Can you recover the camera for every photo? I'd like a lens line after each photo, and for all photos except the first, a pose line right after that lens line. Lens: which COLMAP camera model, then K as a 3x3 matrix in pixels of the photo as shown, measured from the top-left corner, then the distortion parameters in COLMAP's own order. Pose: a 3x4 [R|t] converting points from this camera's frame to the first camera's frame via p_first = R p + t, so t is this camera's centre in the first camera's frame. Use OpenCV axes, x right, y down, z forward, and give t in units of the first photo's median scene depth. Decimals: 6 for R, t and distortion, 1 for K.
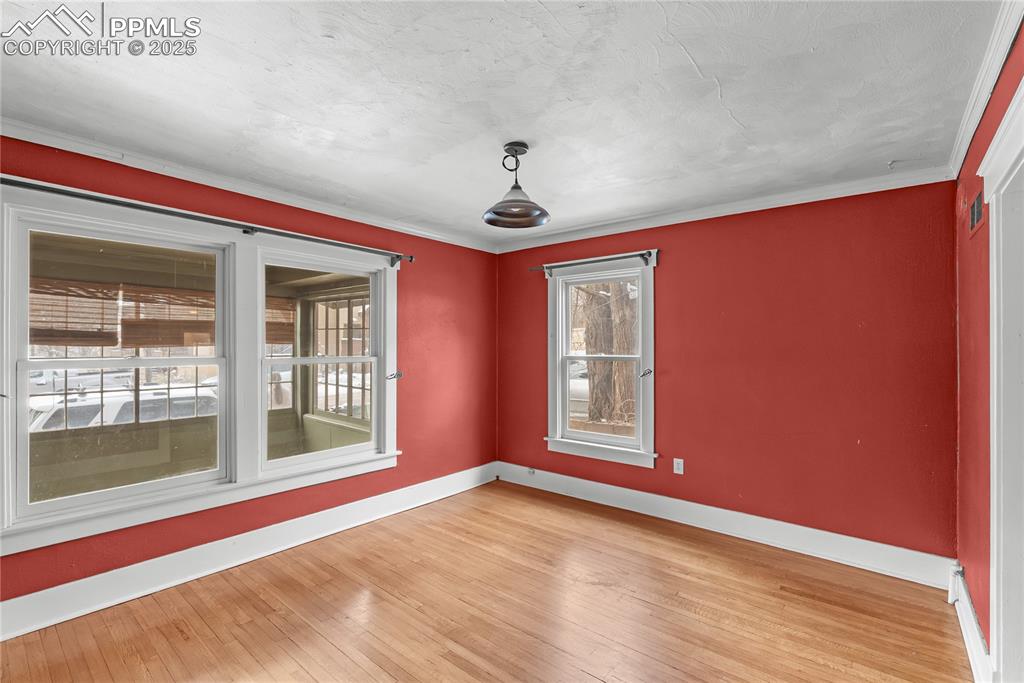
lens RADIAL K [[457.5, 0, 508.7], [0, 457.5, 343.9], [0, 0, 1]] dist [-0.001287, -0.000453]
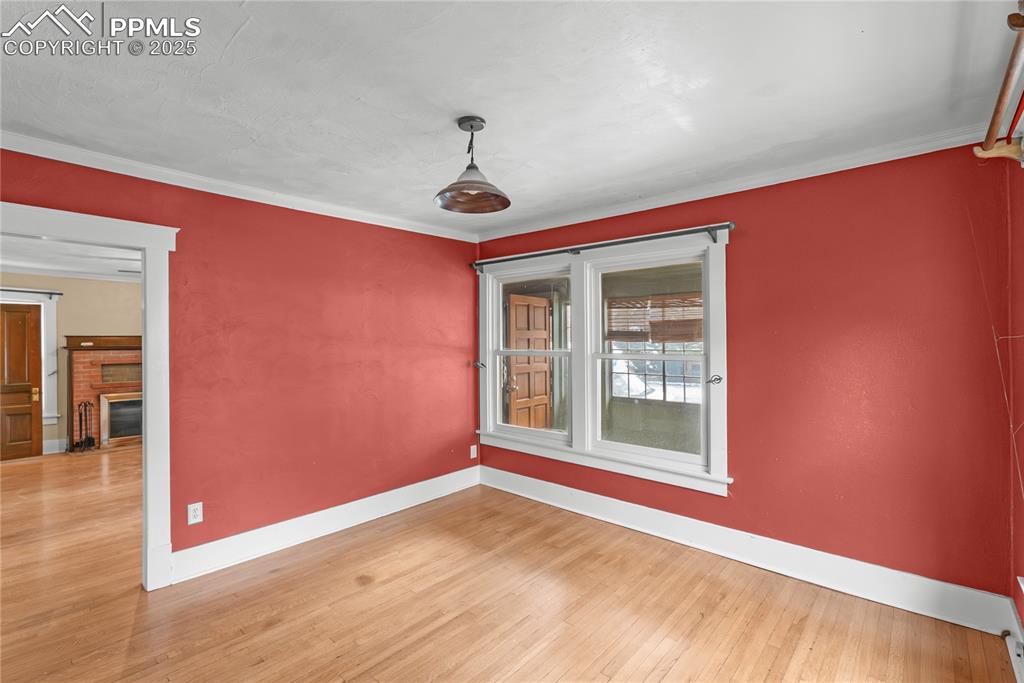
lens RADIAL K [[457.5, 0, 508.7], [0, 457.5, 343.9], [0, 0, 1]] dist [-0.001287, -0.000453]
pose [[-0.031799, 0.007052, -0.999469, 0.623098], [0.012901, 0.999895, 0.006645, -0.003710], [0.999411, -0.012682, -0.031887, 0.755304]]
